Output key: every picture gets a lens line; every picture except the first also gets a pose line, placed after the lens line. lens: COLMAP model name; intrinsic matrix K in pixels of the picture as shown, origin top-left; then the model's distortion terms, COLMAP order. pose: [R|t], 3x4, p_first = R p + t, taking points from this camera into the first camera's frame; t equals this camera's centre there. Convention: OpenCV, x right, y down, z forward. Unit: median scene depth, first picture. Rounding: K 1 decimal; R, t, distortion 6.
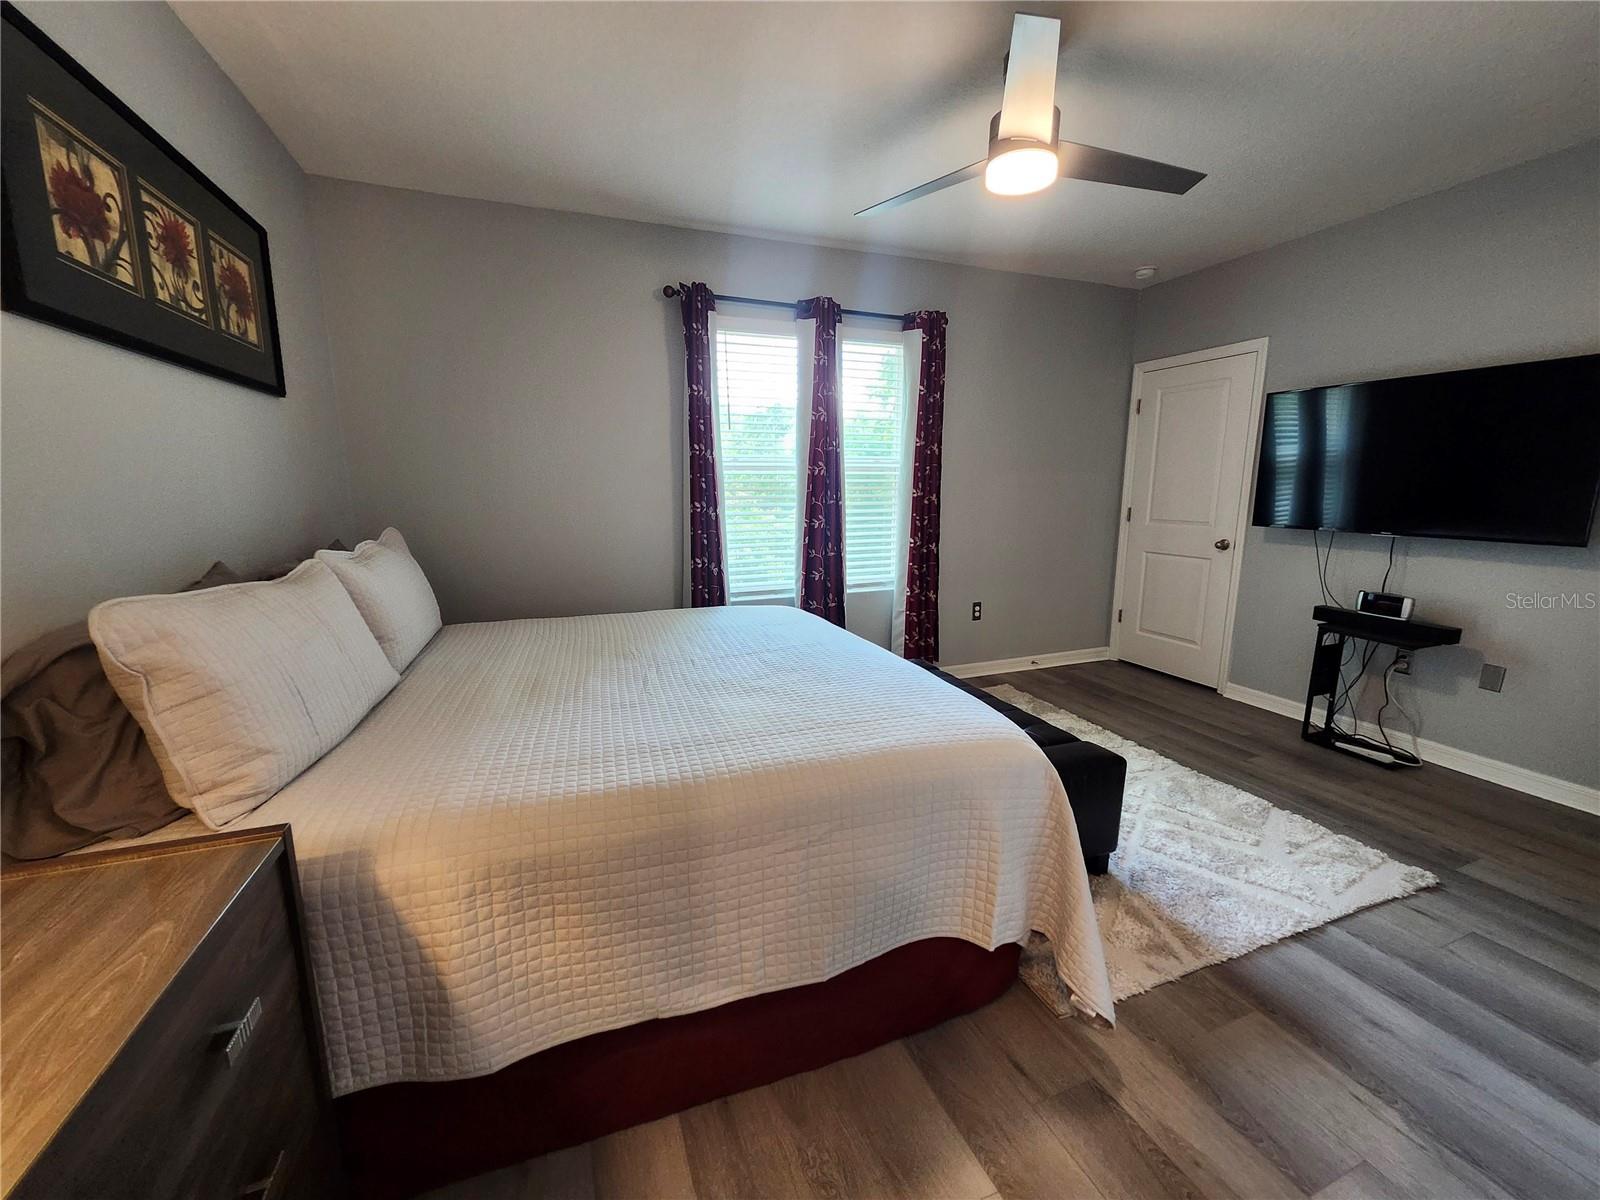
lens RADIAL K [[622.9, 0, 788.0], [0, 622.9, 594.5], [0, 0, 1]] dist [-0.004022, 0.001343]
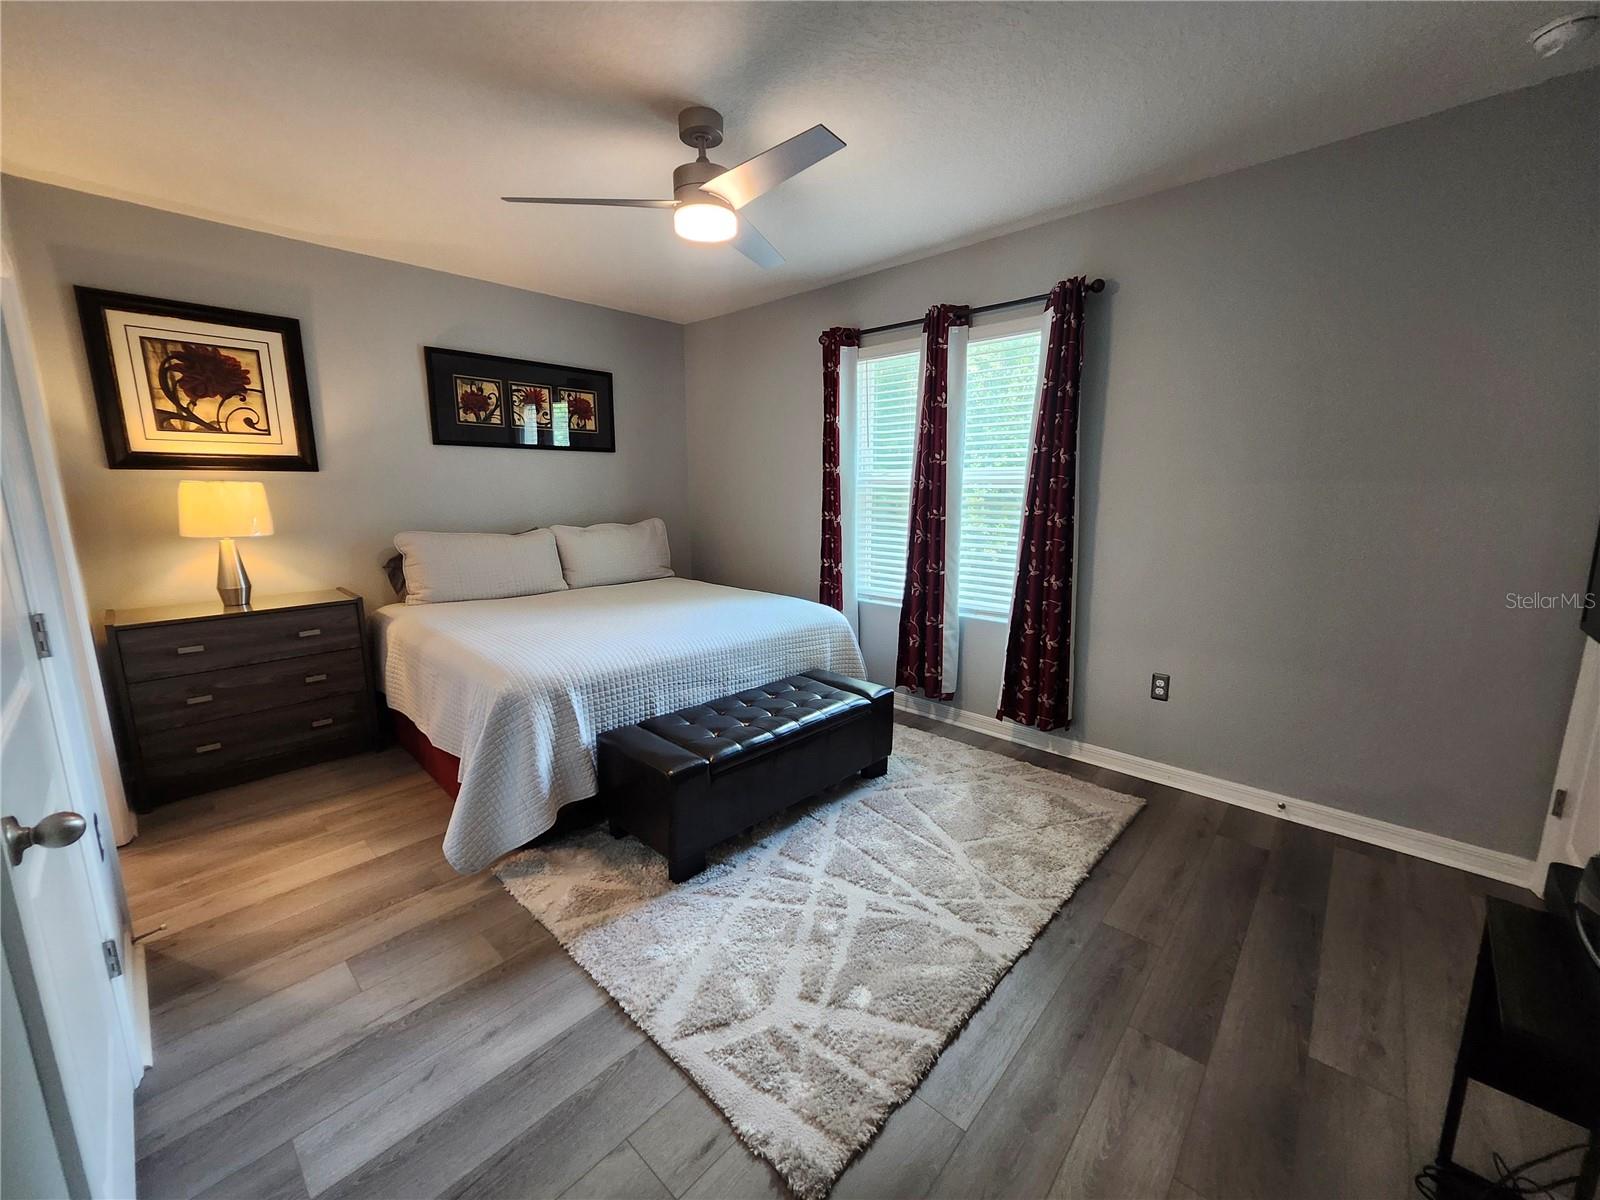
lens RADIAL K [[622.9, 0, 799.2], [0, 622.9, 597.6], [0, 0, 1]] dist [-0.004022, 0.001343]
pose [[0.451967, 0.157328, -0.878051, 1.166334], [-0.158700, 0.982803, 0.094408, -0.117678], [0.877804, 0.096677, 0.469162, 0.530894]]
